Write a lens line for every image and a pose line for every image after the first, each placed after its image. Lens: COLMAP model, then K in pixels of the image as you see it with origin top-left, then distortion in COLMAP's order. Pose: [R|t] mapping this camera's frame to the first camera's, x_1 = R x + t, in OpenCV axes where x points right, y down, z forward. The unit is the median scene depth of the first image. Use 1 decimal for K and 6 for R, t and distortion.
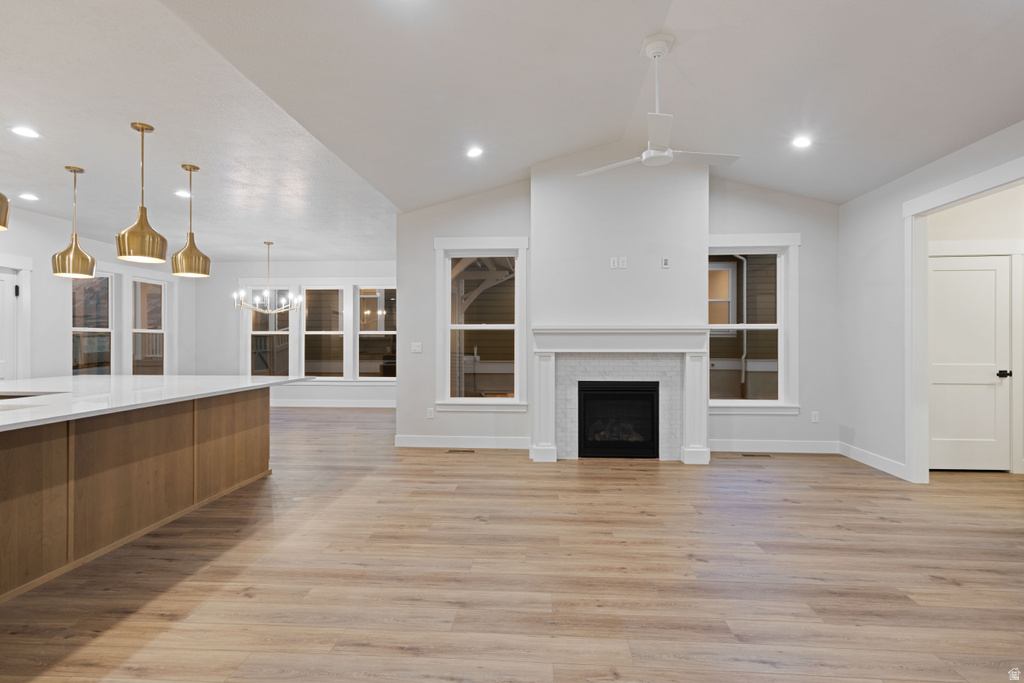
lens RADIAL K [[485.1, 0, 513.7], [0, 485.1, 338.5], [0, 0, 1]] dist [0.006787, 0.001482]
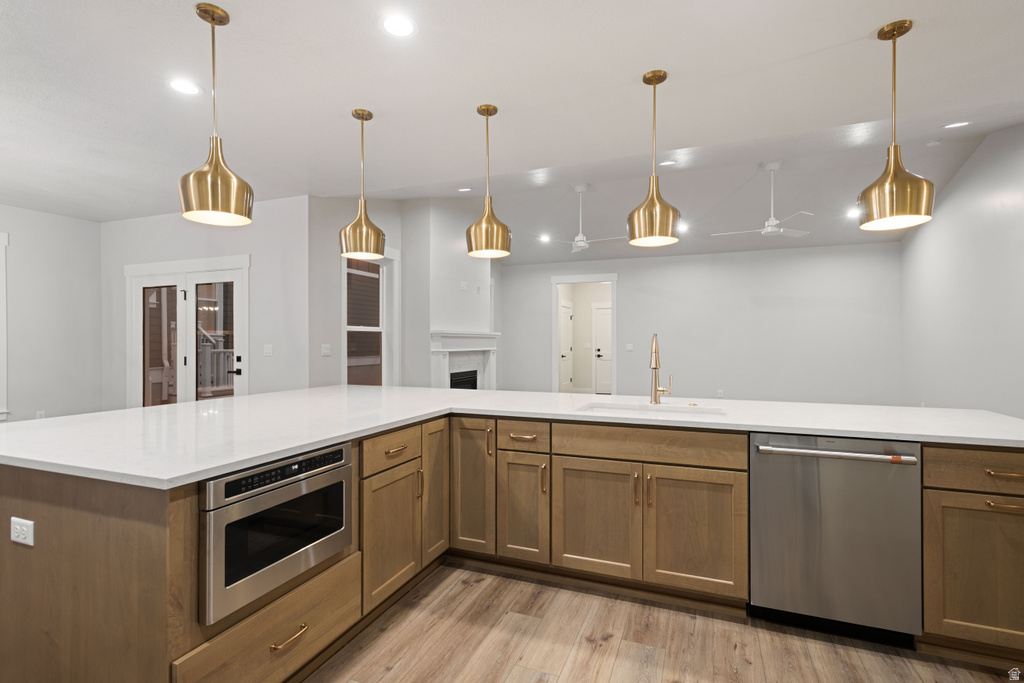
lens RADIAL K [[485.1, 0, 509.2], [0, 485.1, 339.9], [0, 0, 1]] dist [0.006787, 0.001482]
pose [[0.321468, 0.005062, 0.946907, -0.725423], [-0.003875, 0.999984, -0.004030, 0.001857], [-0.946913, -0.002374, 0.321483, 0.298909]]
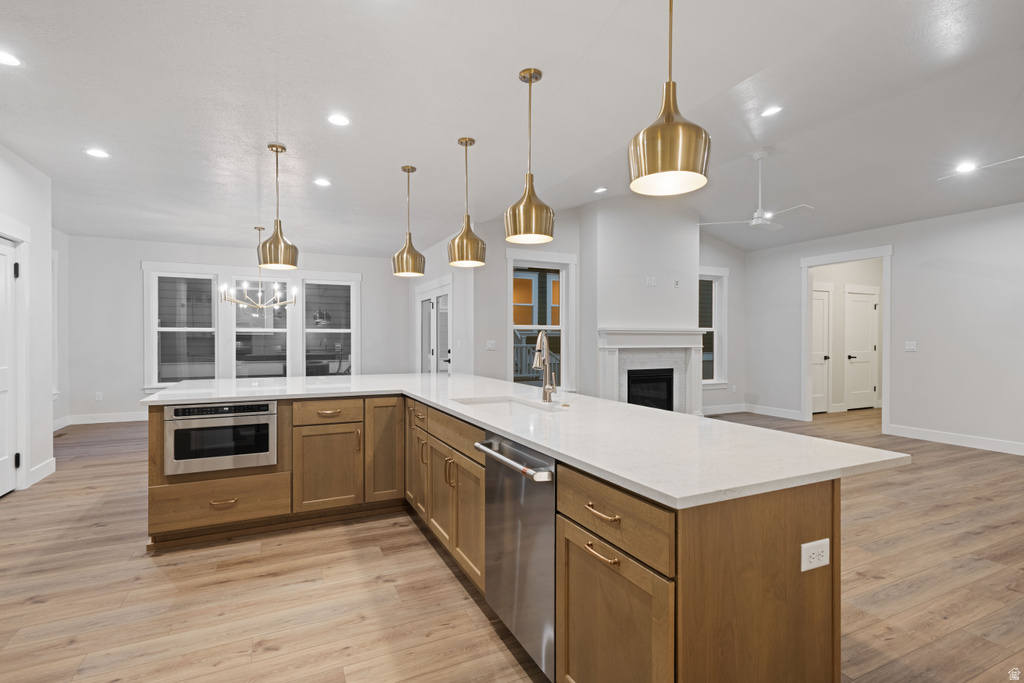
lens RADIAL K [[485.1, 0, 510.7], [0, 485.1, 339.0], [0, 0, 1]] dist [0.006787, 0.001482]
pose [[0.872858, 0.000364, 0.487974, -0.541019], [-0.002371, 0.999991, 0.003494, 0.000173], [-0.487968, -0.004206, 0.872851, 0.006657]]
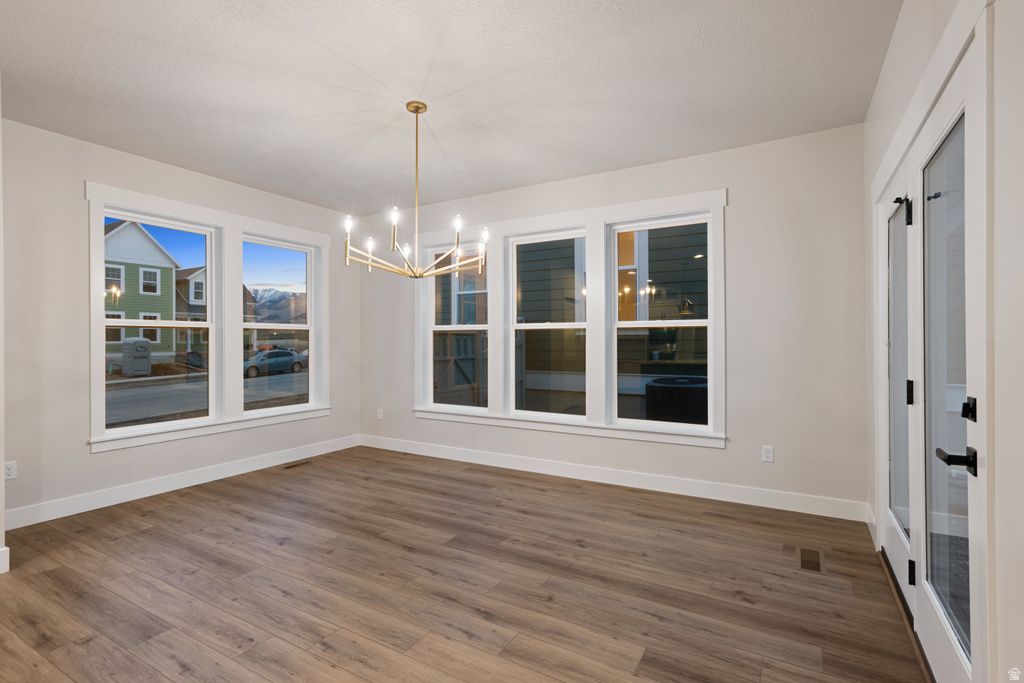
lens RADIAL K [[485.1, 0, 515.4], [0, 485.1, 337.8], [0, 0, 1]] dist [0.006787, 0.001482]
pose [[0.894155, -0.002596, -0.447751, -0.247728], [0.003237, 0.999995, 0.000665, 0.000326], [0.447746, -0.002044, 0.894158, 0.674734]]
